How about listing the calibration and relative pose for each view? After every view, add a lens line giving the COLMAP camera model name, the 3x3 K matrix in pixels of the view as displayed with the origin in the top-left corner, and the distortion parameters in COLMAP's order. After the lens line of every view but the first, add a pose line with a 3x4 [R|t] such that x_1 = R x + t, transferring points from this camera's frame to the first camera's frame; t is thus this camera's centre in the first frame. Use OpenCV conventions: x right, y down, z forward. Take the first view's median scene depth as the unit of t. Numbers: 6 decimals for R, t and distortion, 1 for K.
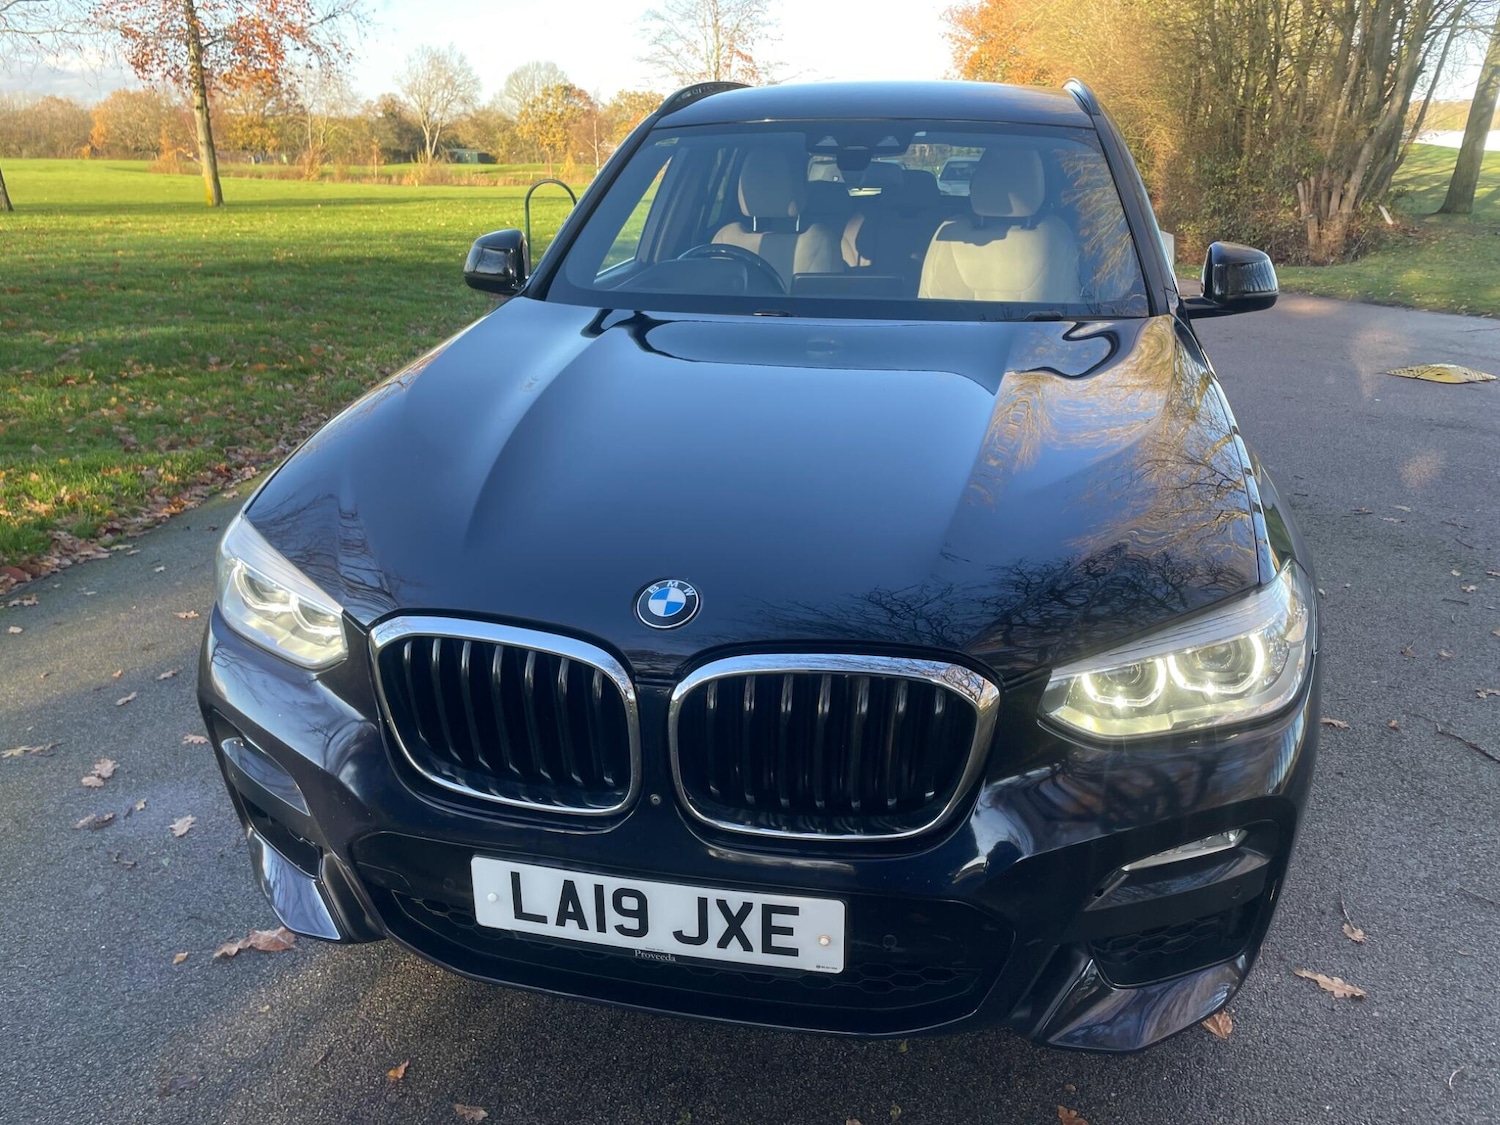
lens RADIAL K [[1139.0, 0, 768.4], [0, 1139.0, 576.5], [0, 0, 1]] dist [0.085881, -0.115500]
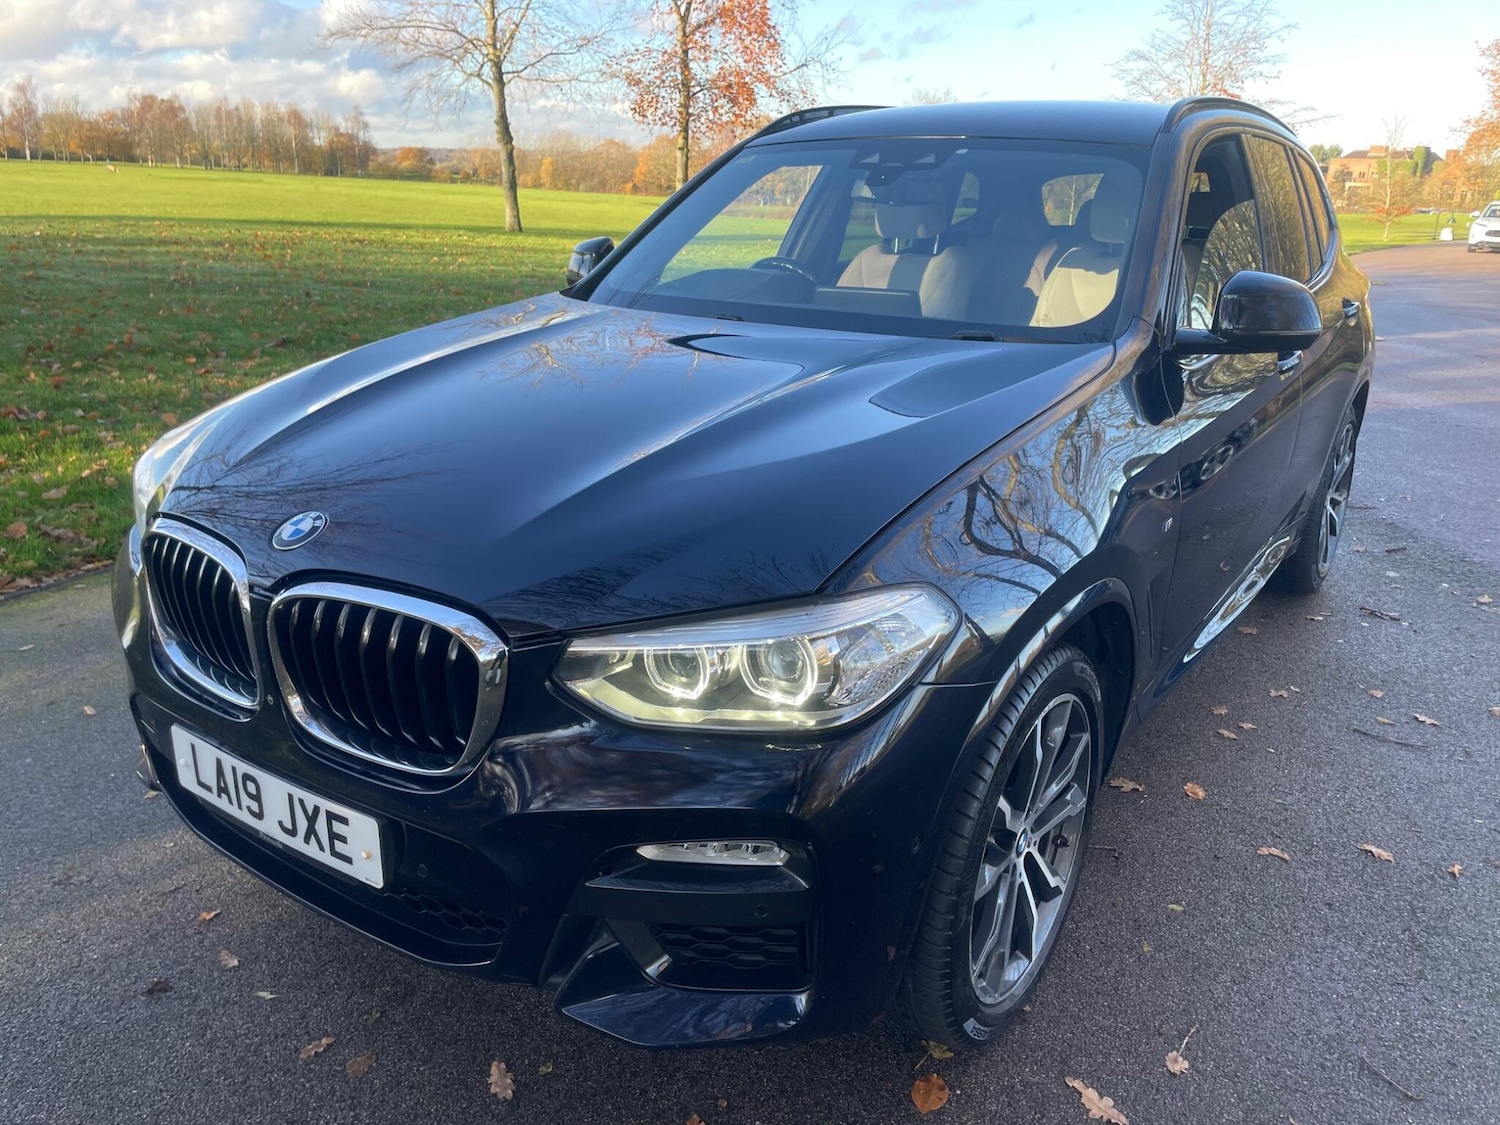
lens RADIAL K [[1139.0, 0, 752.6], [0, 1139.0, 570.1], [0, 0, 1]] dist [0.085881, -0.115500]
pose [[0.918521, 0.139988, -0.369761, 0.303024], [-0.153626, 0.988100, -0.007537, 0.000899], [0.364306, 0.063728, 0.929096, 0.040327]]
